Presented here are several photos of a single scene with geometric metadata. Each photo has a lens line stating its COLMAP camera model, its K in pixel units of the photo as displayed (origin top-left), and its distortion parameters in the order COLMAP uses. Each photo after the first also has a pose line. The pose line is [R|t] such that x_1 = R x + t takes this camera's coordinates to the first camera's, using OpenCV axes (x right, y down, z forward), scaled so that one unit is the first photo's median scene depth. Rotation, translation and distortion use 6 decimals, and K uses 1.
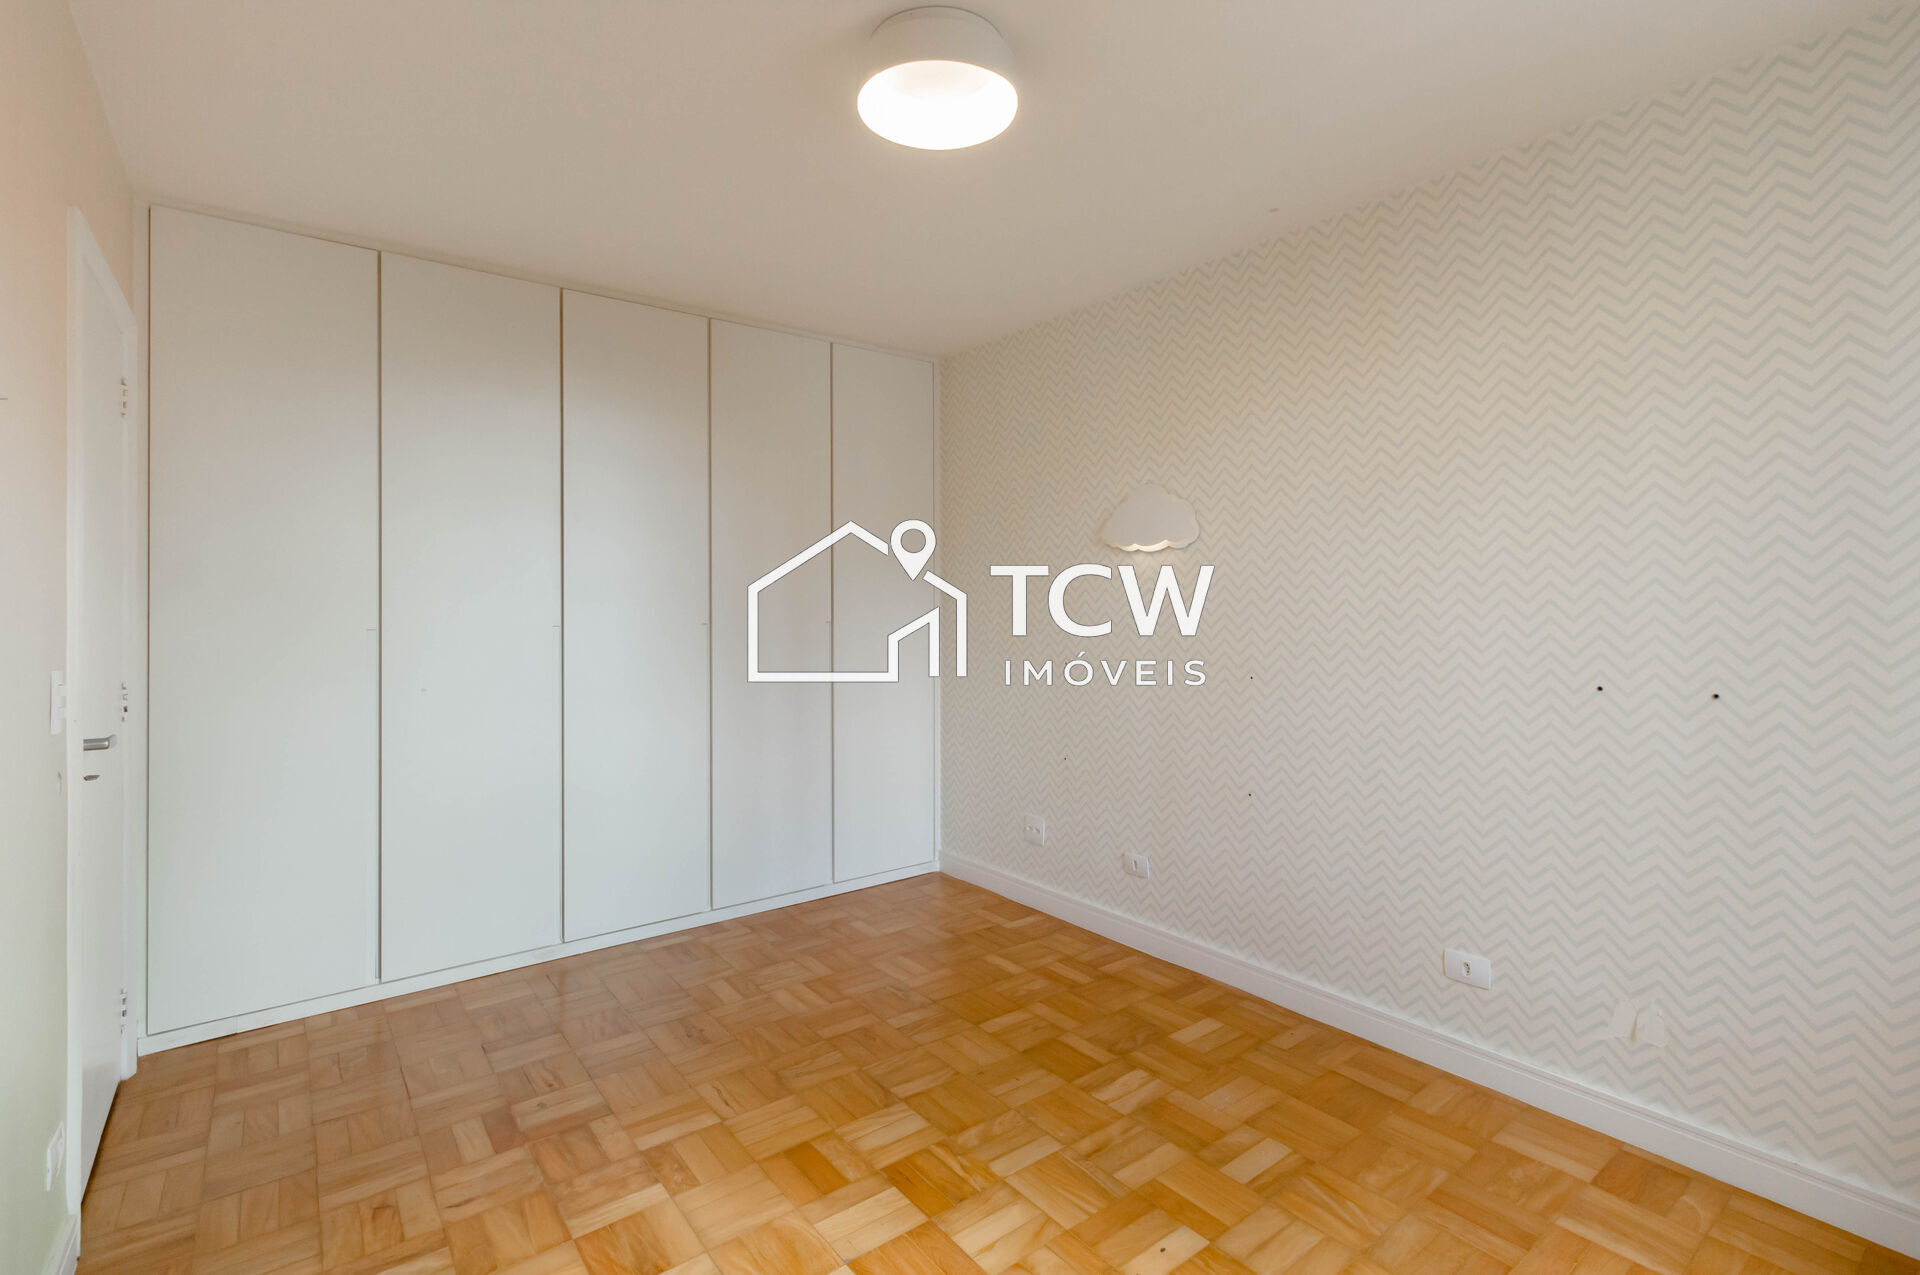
lens RADIAL K [[890.4, 0, 965.7], [0, 890.4, 603.7], [0, 0, 1]] dist [0.002456, -0.000123]
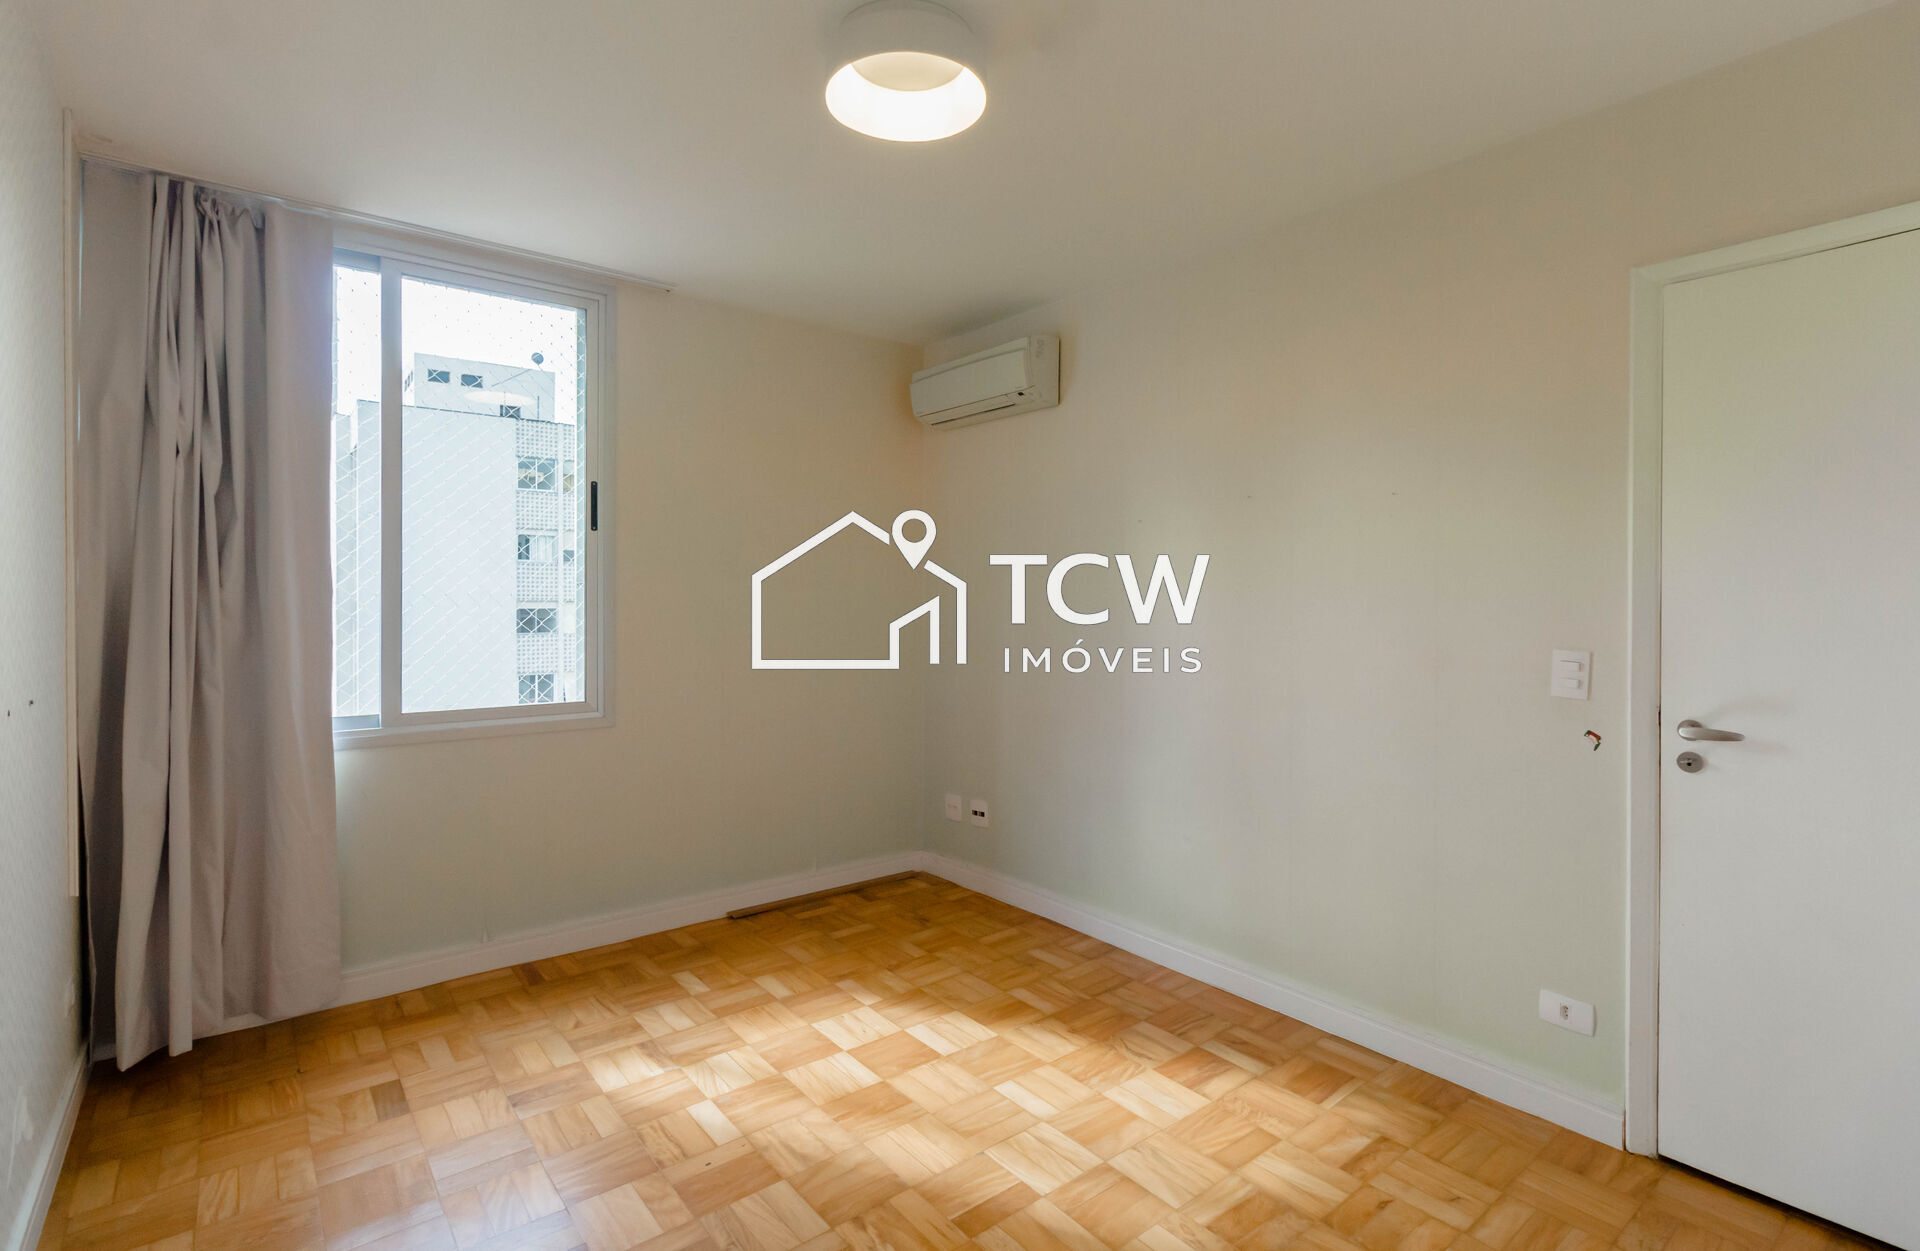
lens RADIAL K [[900.7, 0, 956.4], [0, 900.7, 598.3], [0, 0, 1]] dist [0.000865, 0.000026]
pose [[-0.999980, 0.001807, -0.006004, -0.058757], [0.001769, 0.999979, 0.006282, -0.004884], [0.006015, 0.006272, -0.999962, 1.354147]]
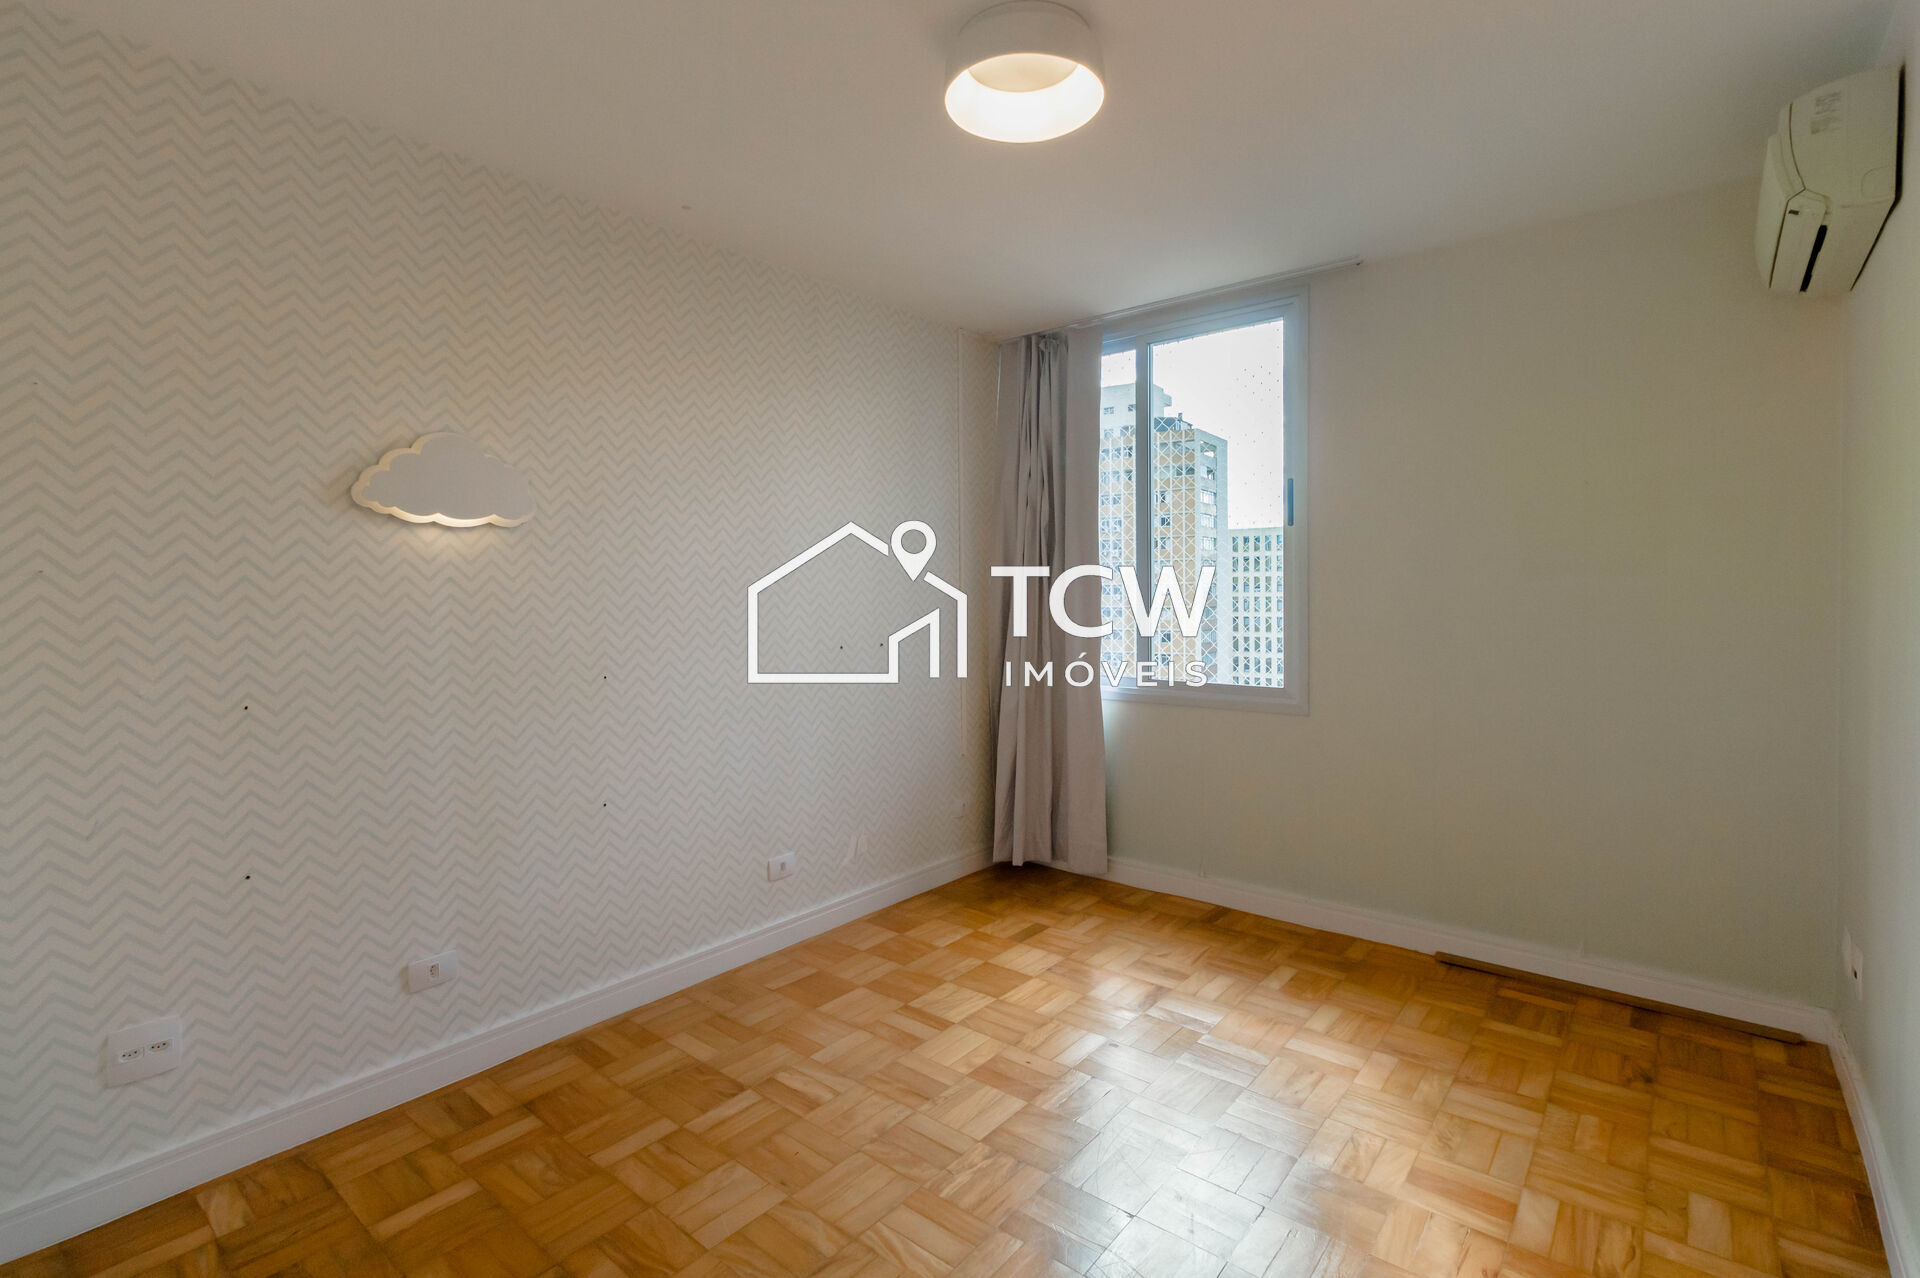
lens RADIAL K [[884.7, 0, 956.1], [0, 884.7, 594.8], [0, 0, 1]] dist [-0.001466, -0.000060]
pose [[-0.211899, 0.001396, 0.977291, -0.683436], [0.013353, 0.999910, 0.001467, 0.000854], [-0.977200, 0.013360, -0.211899, 0.873525]]
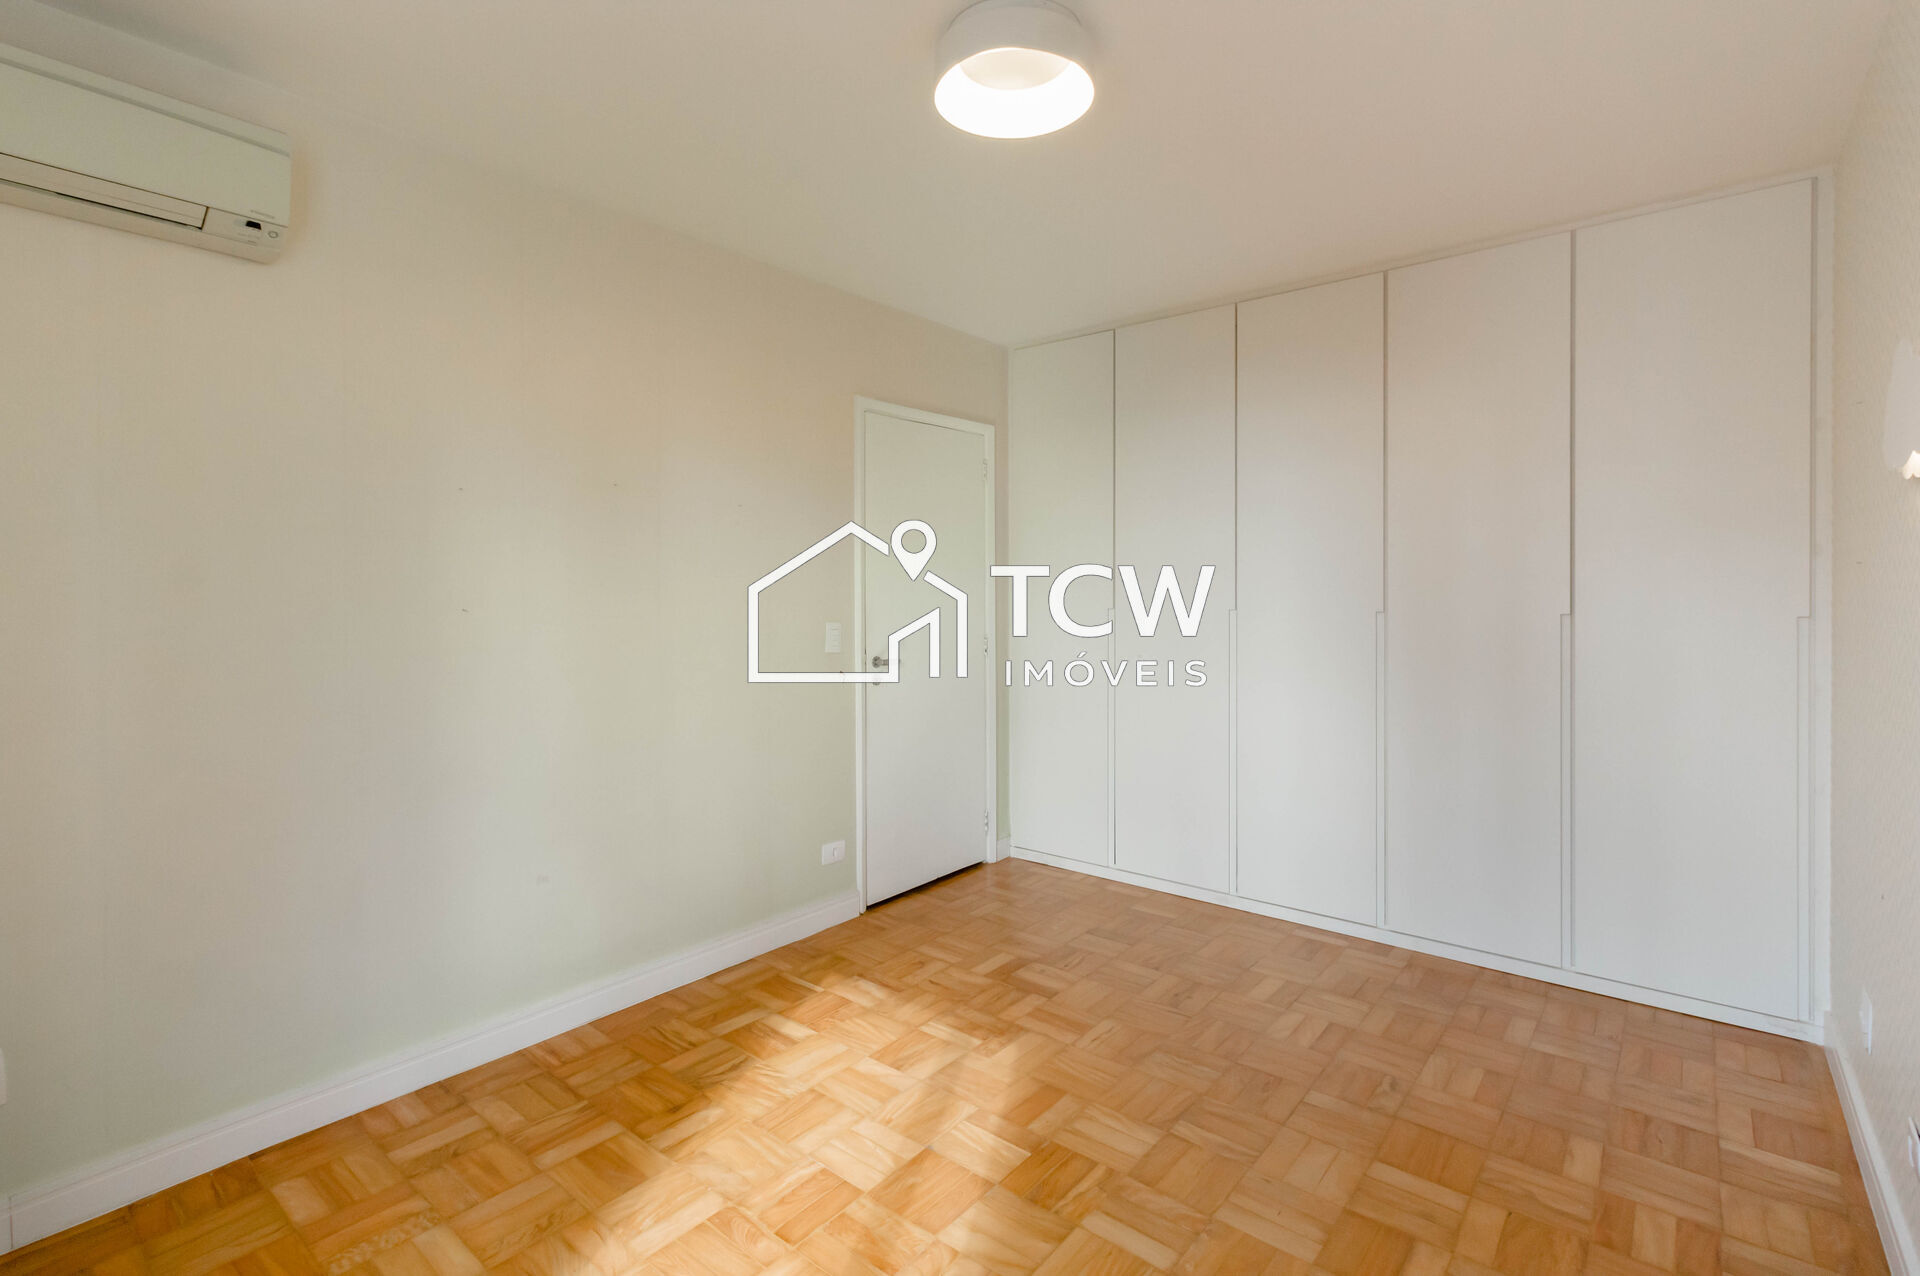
lens RADIAL K [[890.4, 0, 965.7], [0, 890.4, 604.2], [0, 0, 1]] dist [0.002456, -0.000123]
pose [[0.221983, 0.016346, -0.974914, 0.625587], [-0.001698, 0.999864, 0.016378, 0.000400], [0.975049, -0.001981, 0.221980, 0.486579]]
